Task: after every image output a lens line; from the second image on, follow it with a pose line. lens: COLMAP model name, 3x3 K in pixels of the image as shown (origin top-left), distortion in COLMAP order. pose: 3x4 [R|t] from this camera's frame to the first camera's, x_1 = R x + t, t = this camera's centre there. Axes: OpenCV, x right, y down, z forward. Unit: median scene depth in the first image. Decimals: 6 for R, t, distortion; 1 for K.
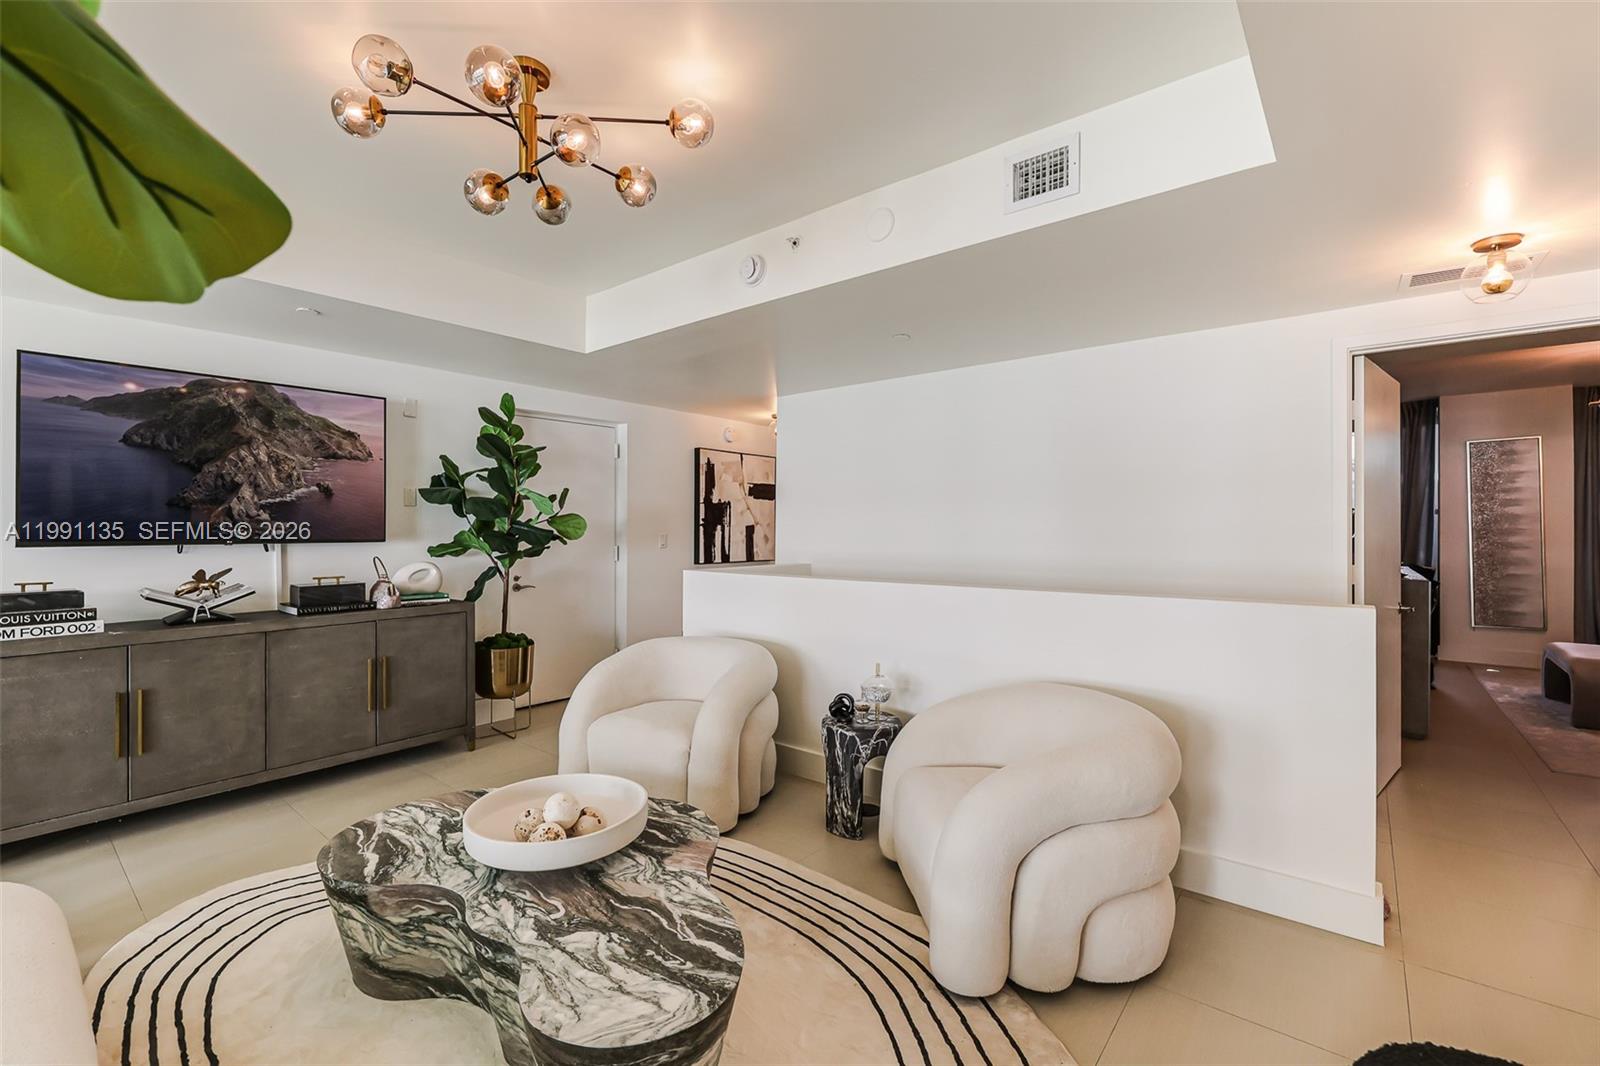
lens RADIAL K [[685.9, 0, 784.0], [0, 685.9, 527.9], [0, 0, 1]] dist [-0.011977, -0.000027]
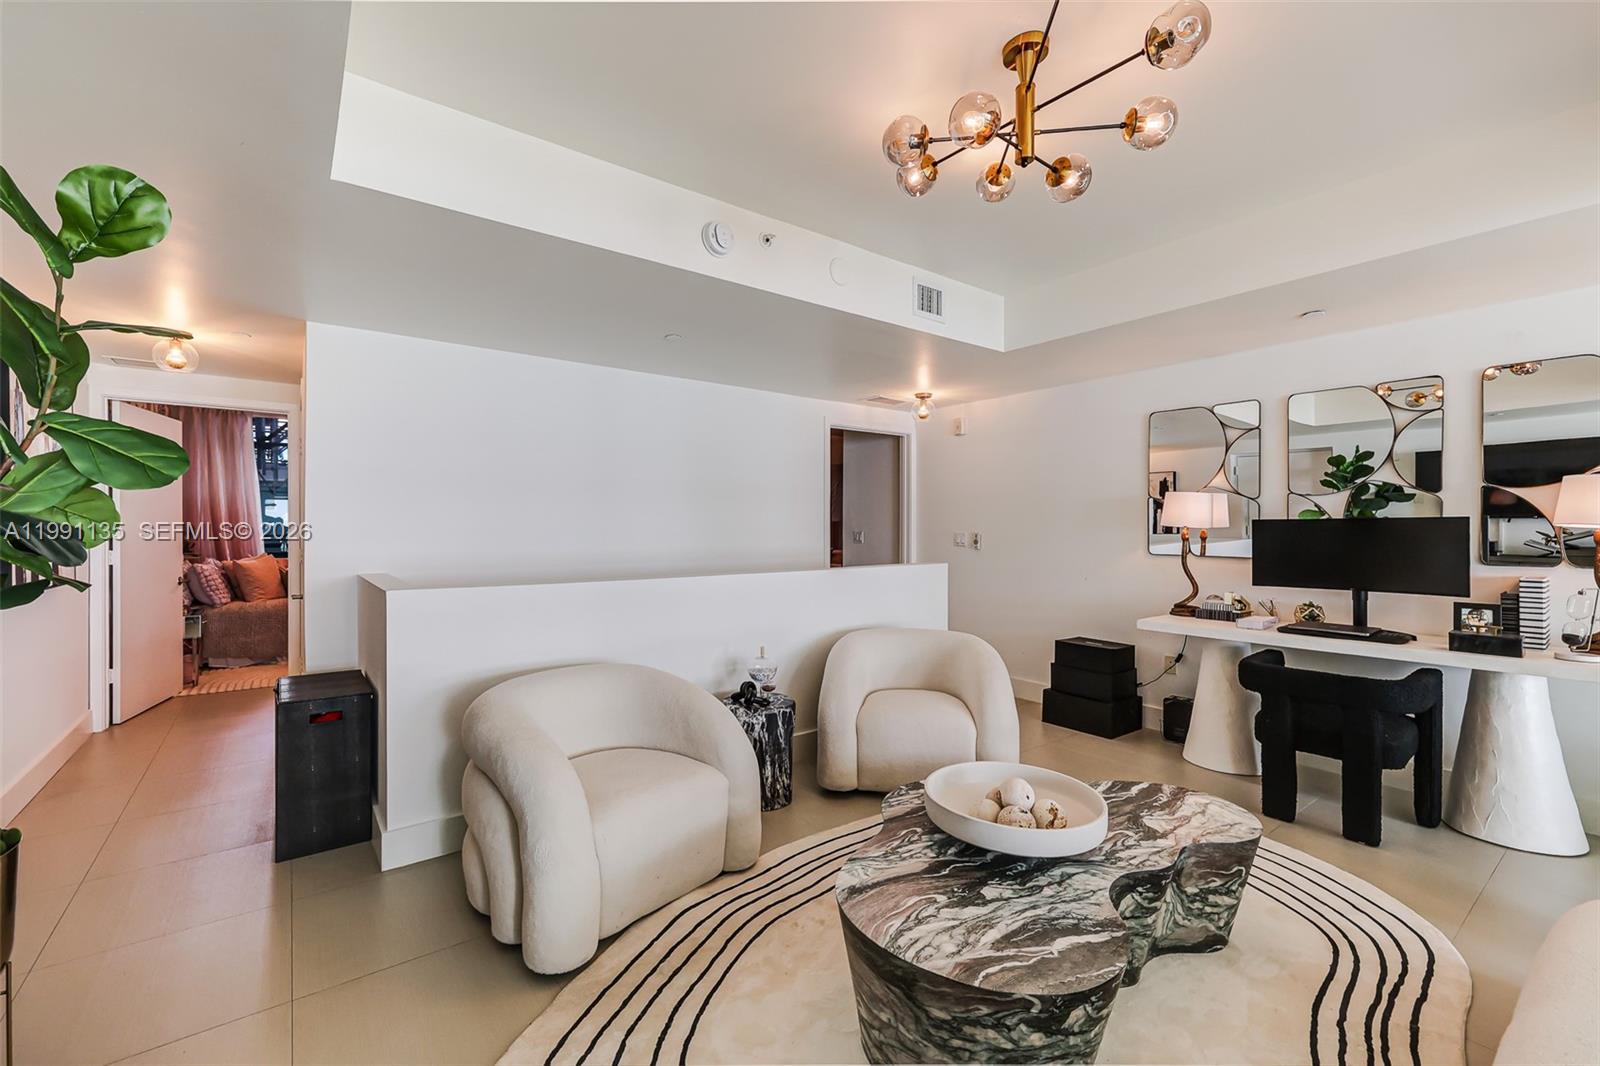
lens RADIAL K [[667.9, 0, 778.8], [0, 667.9, 534.0], [0, 0, 1]] dist [0.012670, 0.000122]
pose [[0.235801, -0.009066, 0.971759, -0.787618], [-0.003071, 0.999945, 0.010074, 0.004471], [-0.971797, -0.005360, 0.235760, 0.628257]]
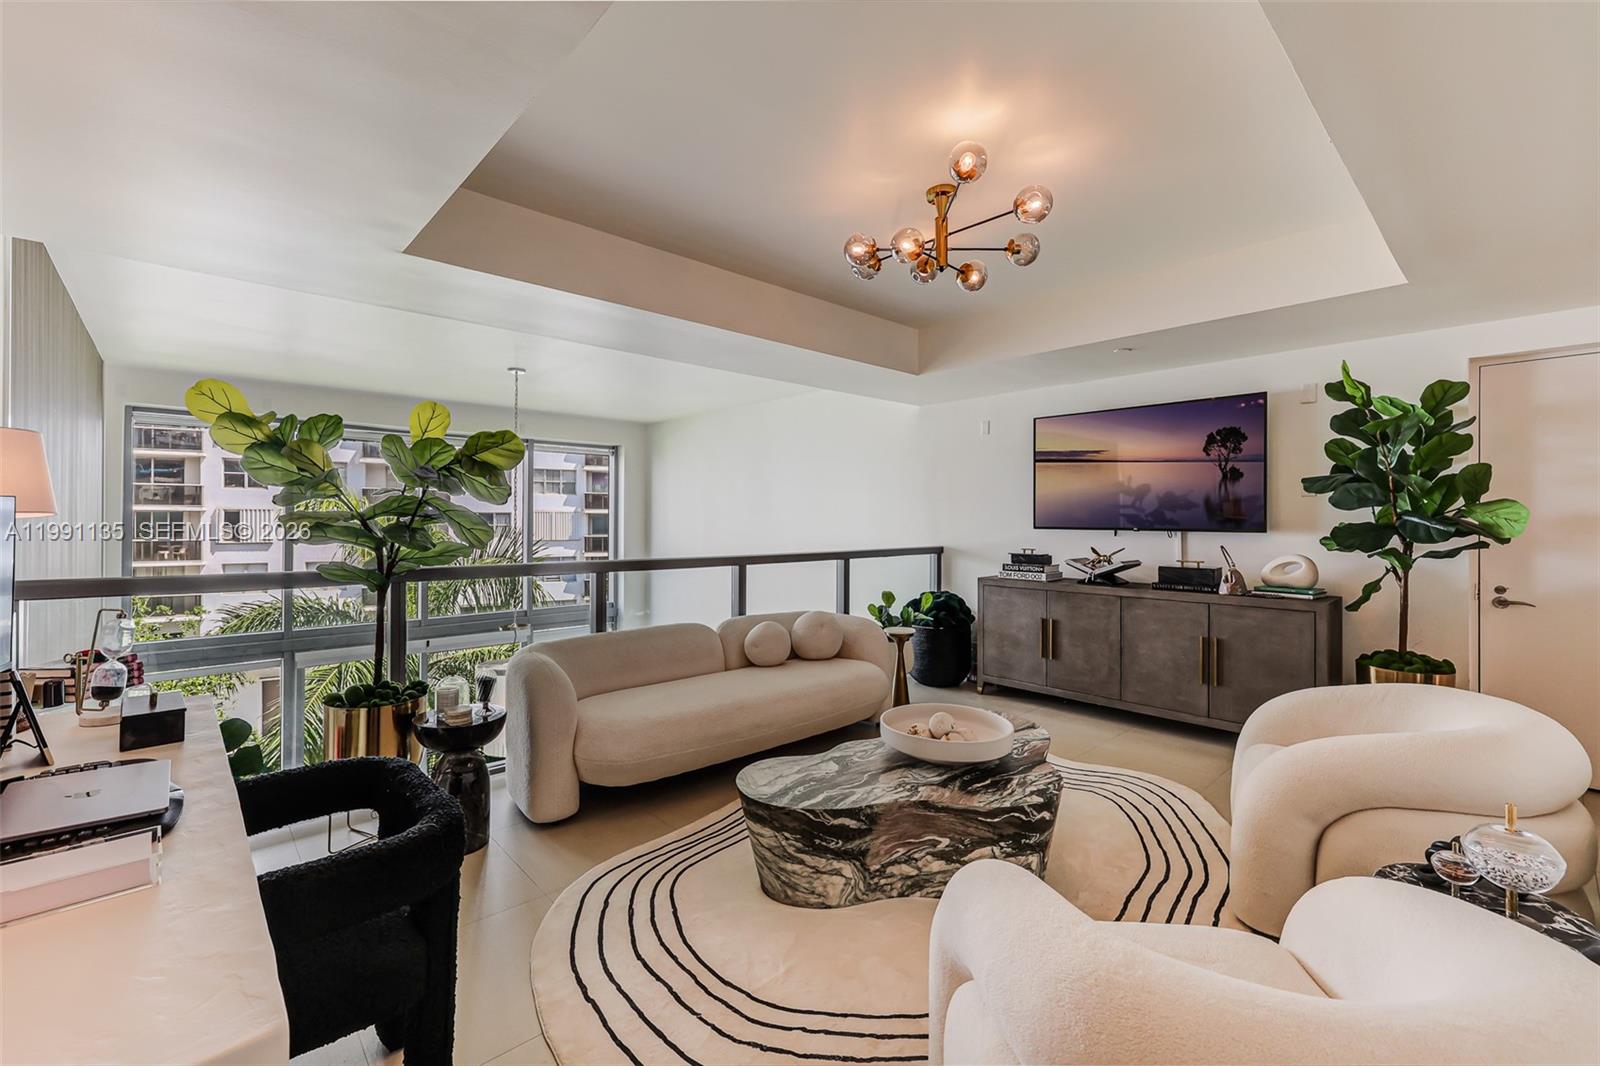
lens RADIAL K [[666.2, 0, 782.6], [0, 666.2, 516.4], [0, 0, 1]] dist [0.001303, 0.000300]
pose [[-0.142686, -0.001777, -0.989766, 0.583208], [-0.003321, 0.999994, -0.001317, 0.000059], [0.989763, 0.003099, -0.142691, 0.493076]]
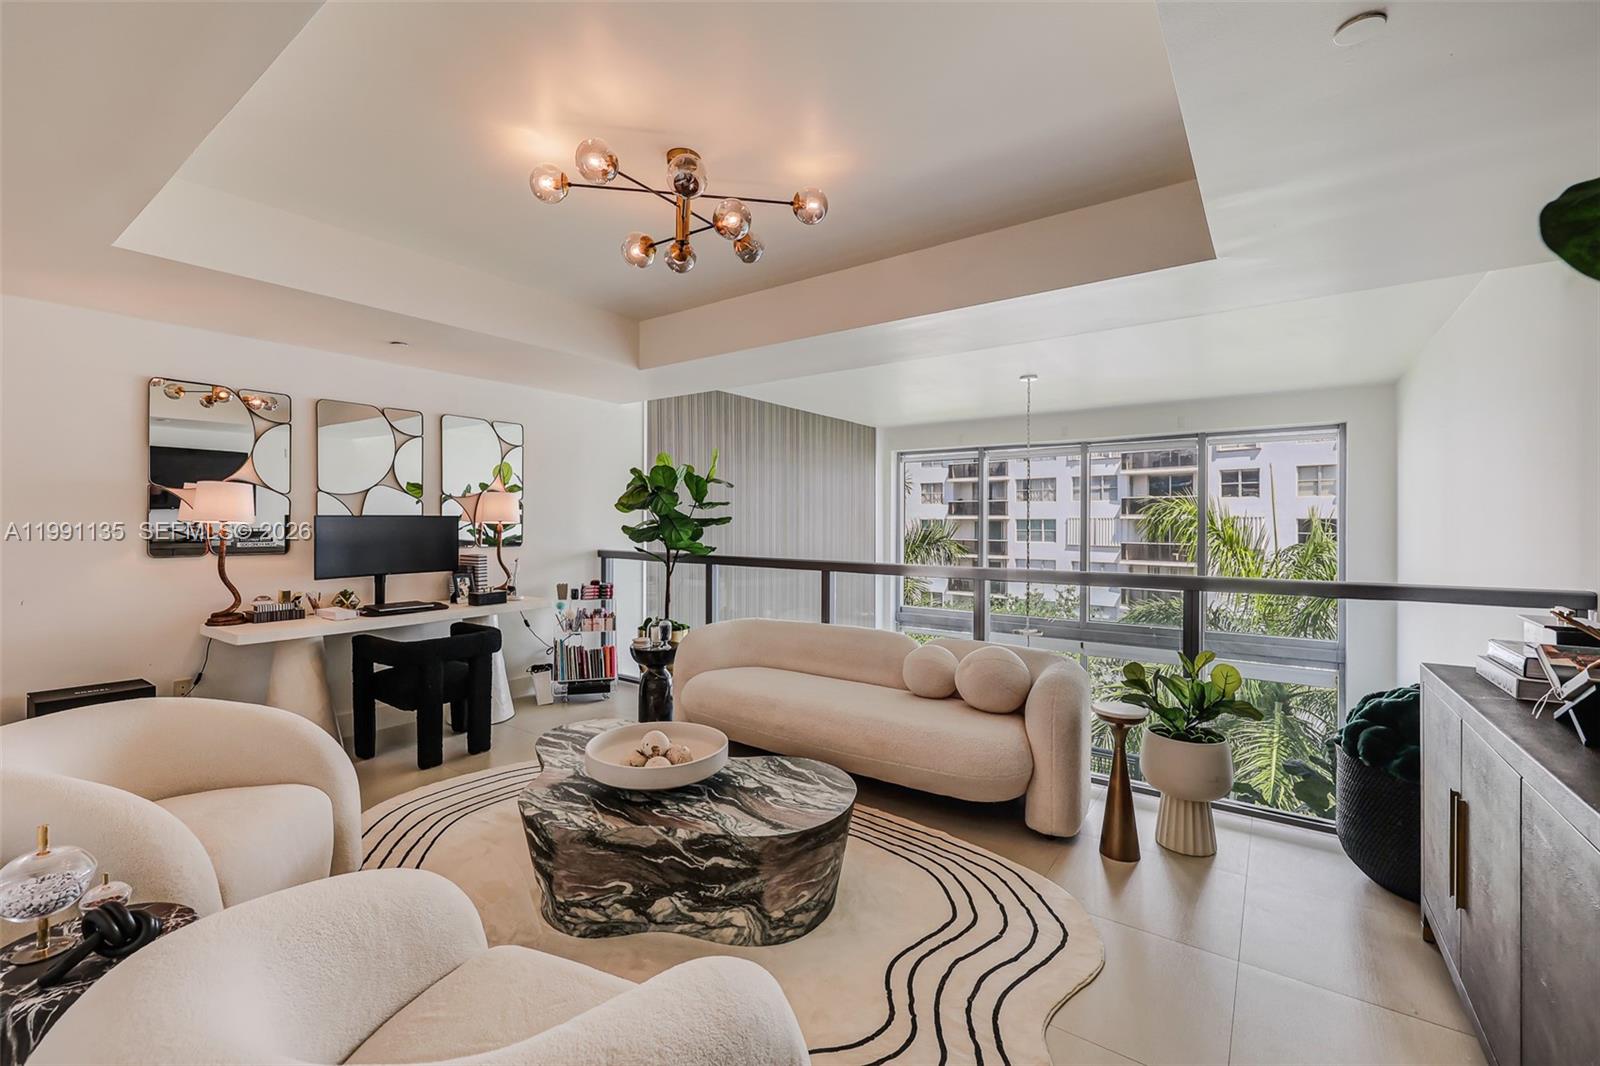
lens RADIAL K [[673.8, 0, 784.9], [0, 673.8, 523.9], [0, 0, 1]] dist [-0.000562, 0.000430]
pose [[-0.997774, -0.000704, -0.066688, -0.272077], [-0.000815, 0.999998, 0.001625, 0.001215], [0.066687, 0.001675, -0.997773, 1.276002]]
